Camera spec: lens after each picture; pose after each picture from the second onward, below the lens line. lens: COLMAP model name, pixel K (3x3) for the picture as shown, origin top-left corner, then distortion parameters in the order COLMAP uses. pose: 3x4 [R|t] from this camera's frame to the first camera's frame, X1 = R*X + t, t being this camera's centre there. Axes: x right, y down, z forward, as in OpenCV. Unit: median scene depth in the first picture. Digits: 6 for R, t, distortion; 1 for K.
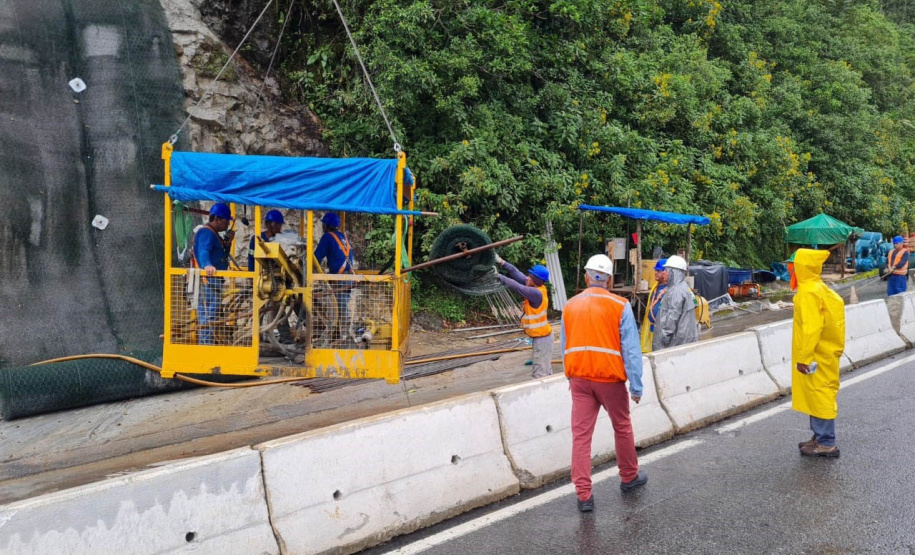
lens RADIAL K [[694.9, 0, 465.2], [0, 694.9, 293.3], [0, 0, 1]] dist [0.044498, -0.030668]
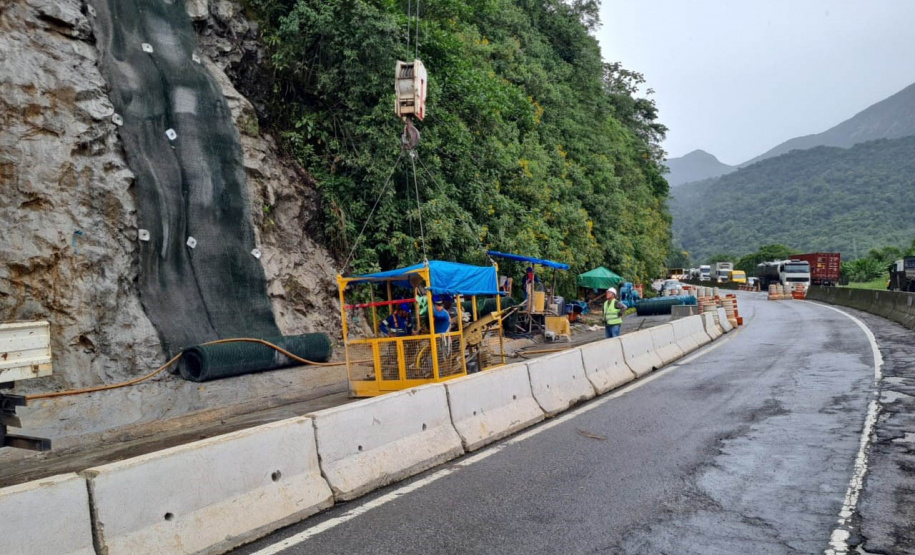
lens RADIAL K [[713.9, 0, 464.3], [0, 713.9, 299.5], [0, 0, 1]] dist [0.043845, -0.046149]
pose [[0.926075, 0.037021, 0.375518, -0.490544], [-0.018053, 0.998383, -0.053906, 0.058792], [-0.376907, 0.043142, 0.925246, -0.362465]]
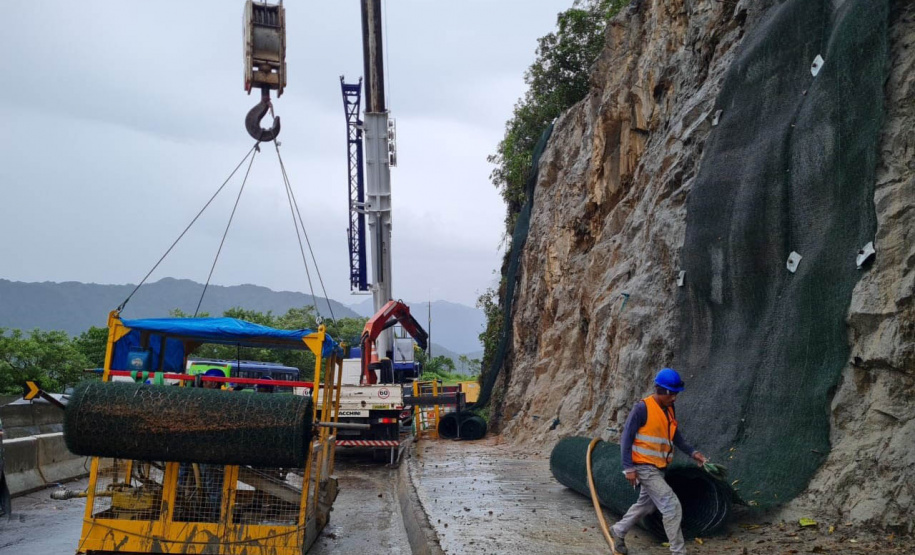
lens RADIAL K [[678.1, 0, 425.1], [0, 678.1, 280.5], [0, 0, 1]] dist [0.149691, -0.001463]
pose [[-0.549672, -0.057399, -0.833406, 0.216949], [0.001689, 0.997558, -0.069819, -0.032418], [0.835379, -0.039785, -0.548233, 0.963274]]
